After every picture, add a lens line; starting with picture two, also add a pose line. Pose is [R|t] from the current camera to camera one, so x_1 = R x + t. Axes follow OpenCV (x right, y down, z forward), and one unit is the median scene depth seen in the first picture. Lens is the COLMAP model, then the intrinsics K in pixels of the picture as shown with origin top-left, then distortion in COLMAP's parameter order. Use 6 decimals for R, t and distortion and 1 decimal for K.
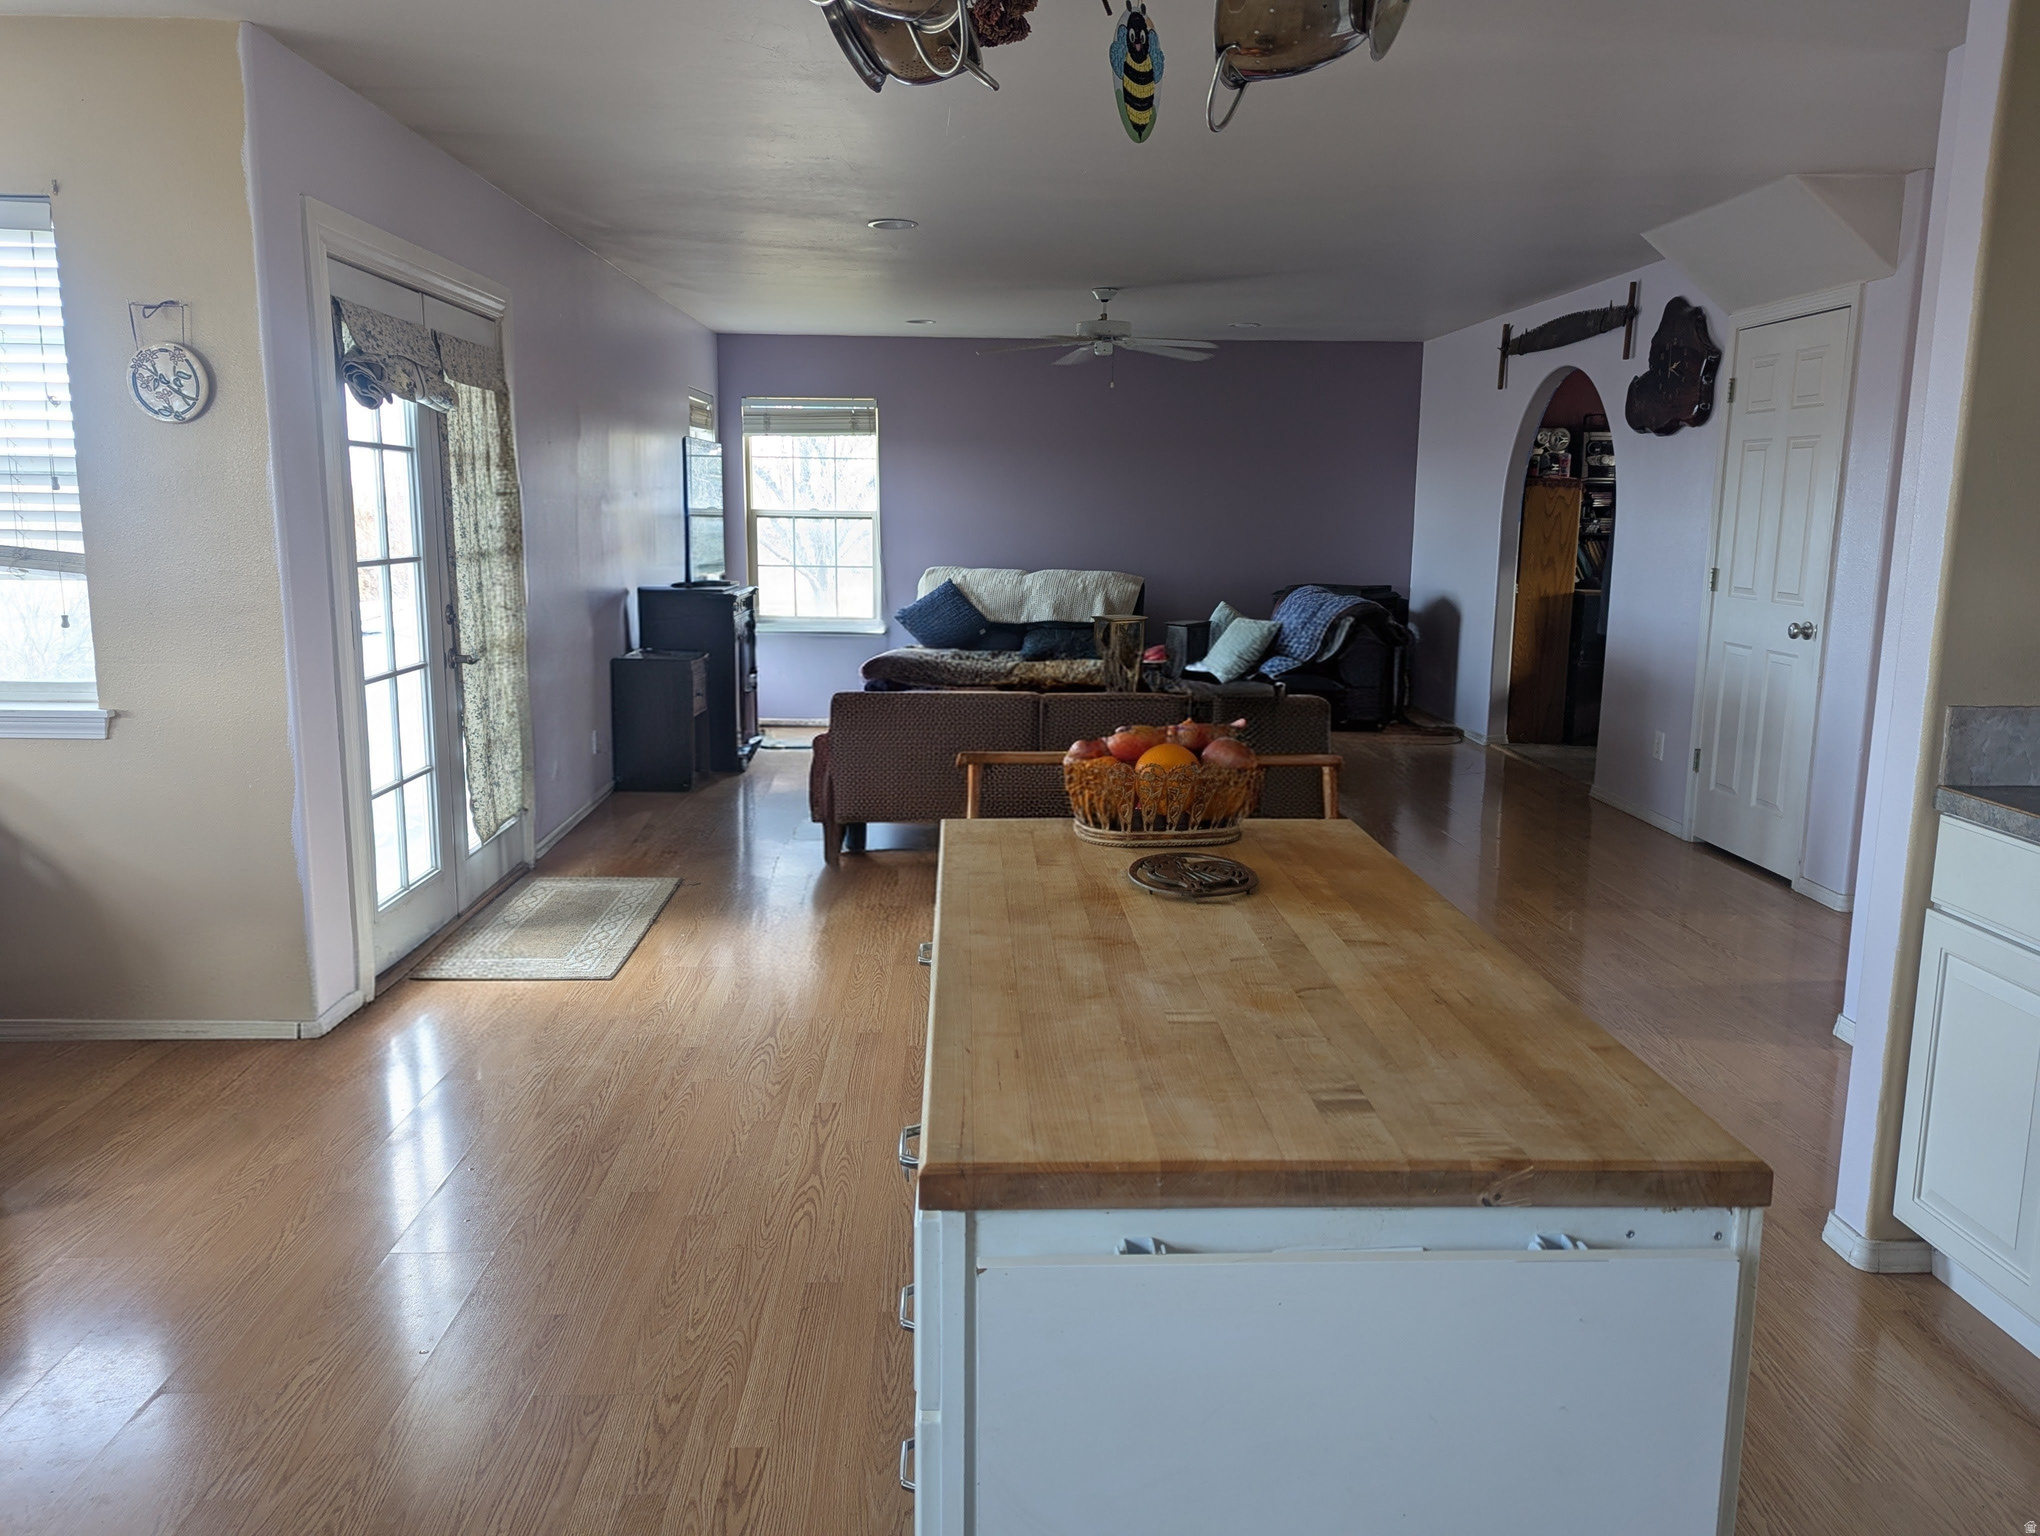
lens RADIAL K [[1511.7, 0, 1020.0], [0, 1511.7, 768.0], [0, 0, 1]] dist [-0.000785, -0.000795]
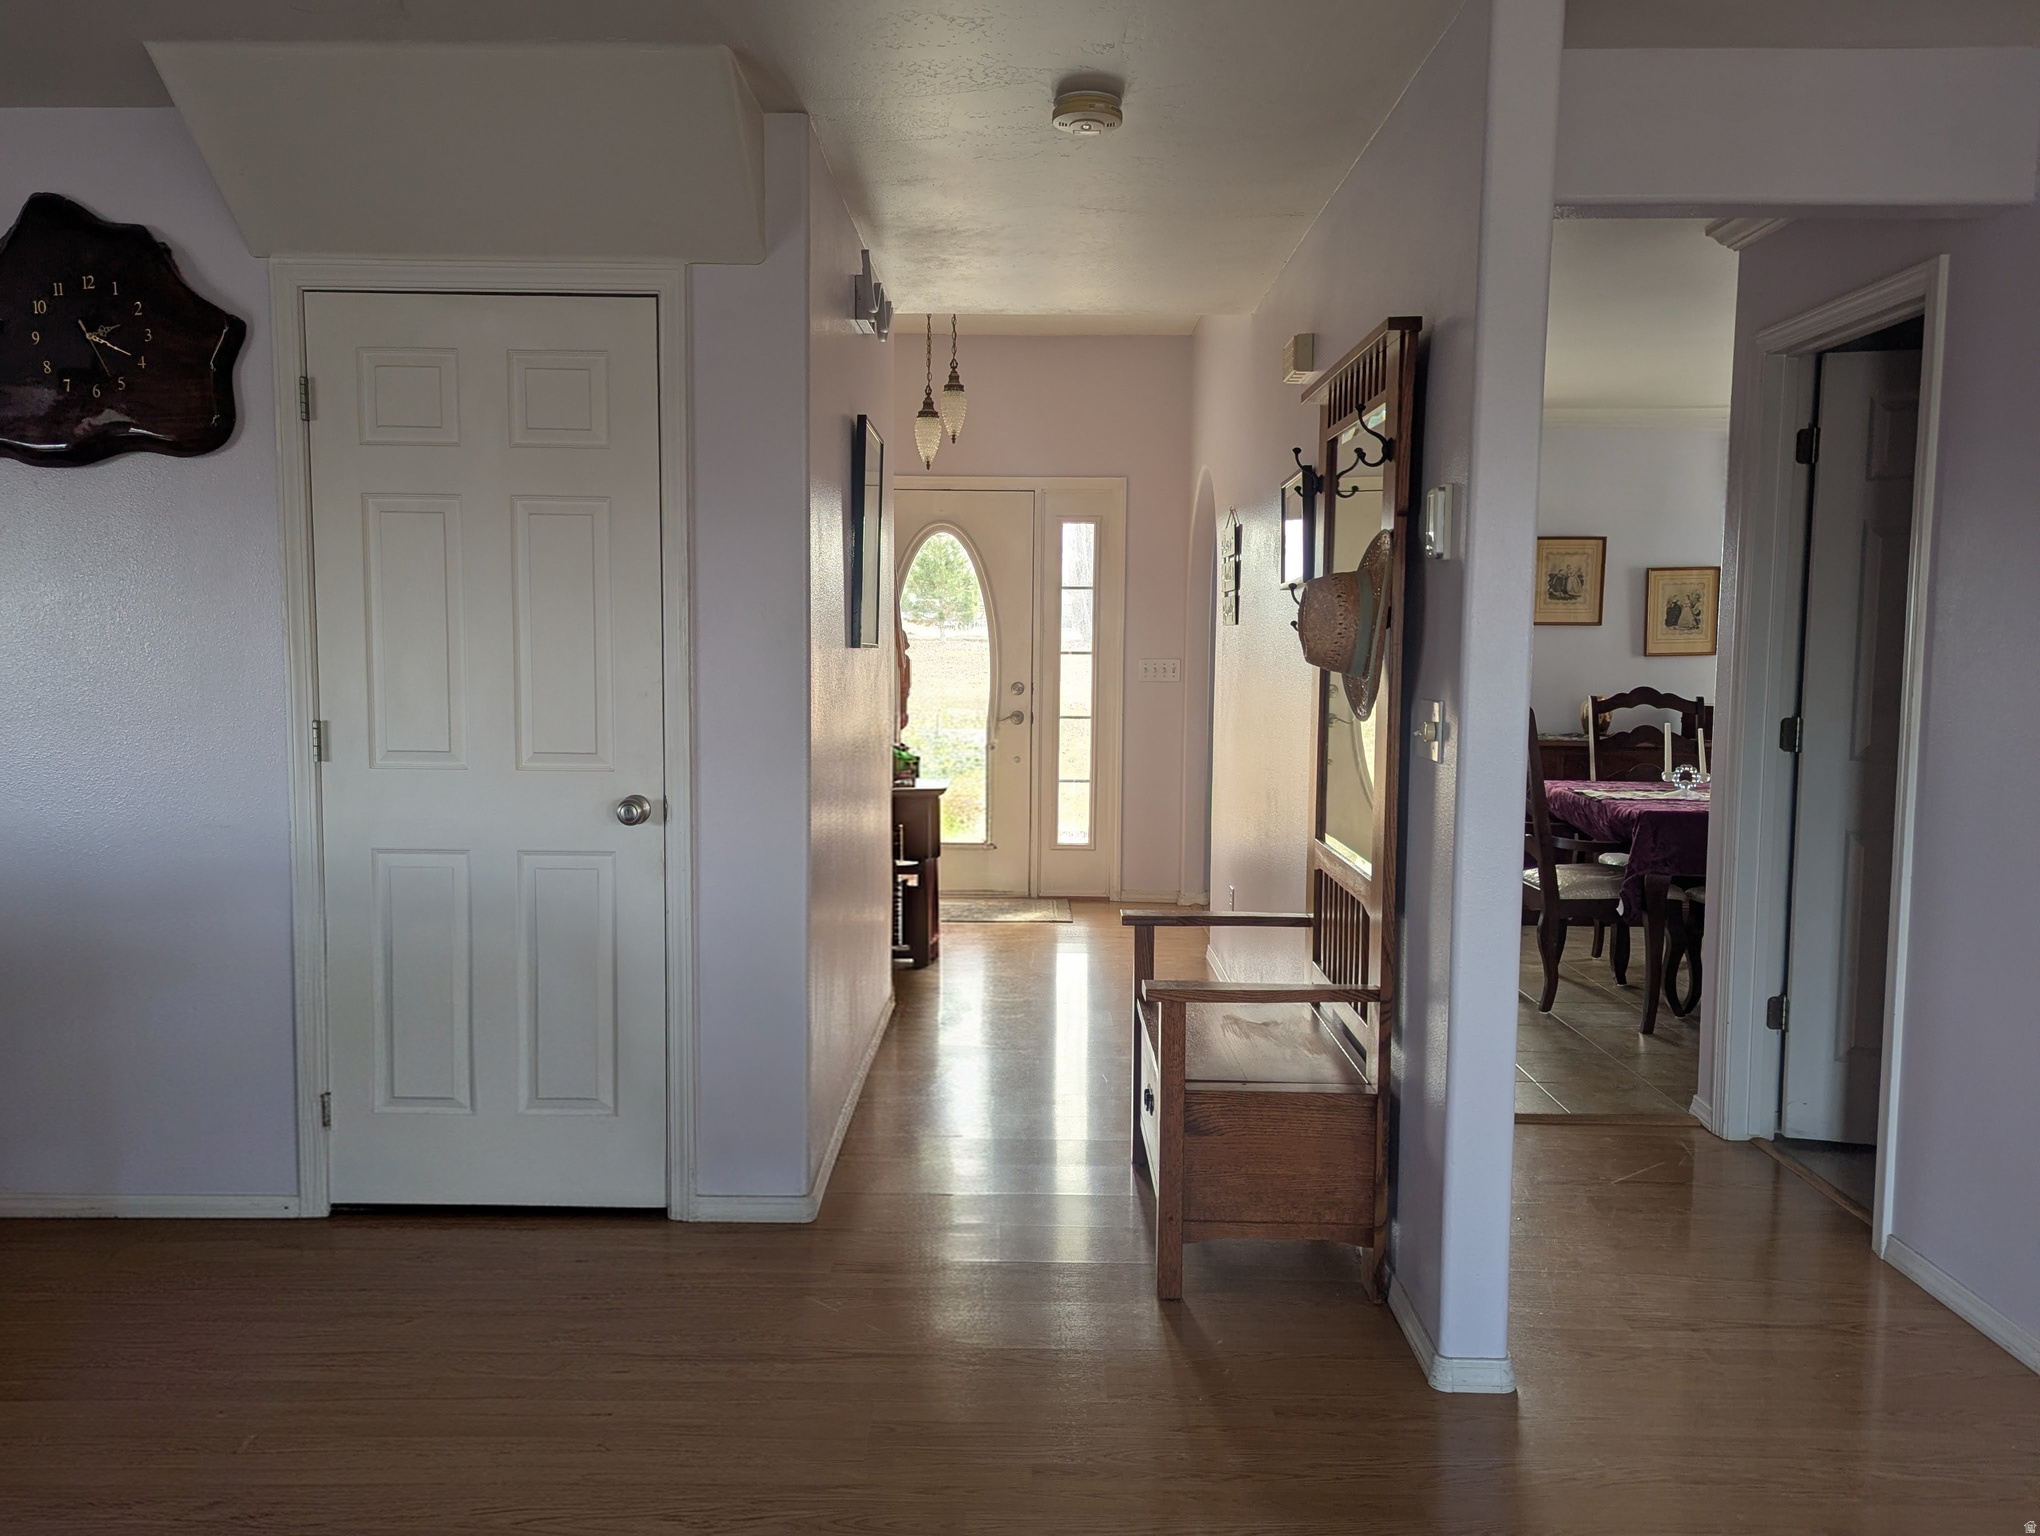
lens RADIAL K [[1511.7, 0, 1020.0], [0, 1511.7, 768.0], [0, 0, 1]] dist [-0.000785, -0.000795]
pose [[0.040538, -0.092757, 0.994863, -0.082045], [0.164221, 0.982760, 0.084937, -0.128706], [-0.985590, 0.159934, 0.055072, 0.775788]]
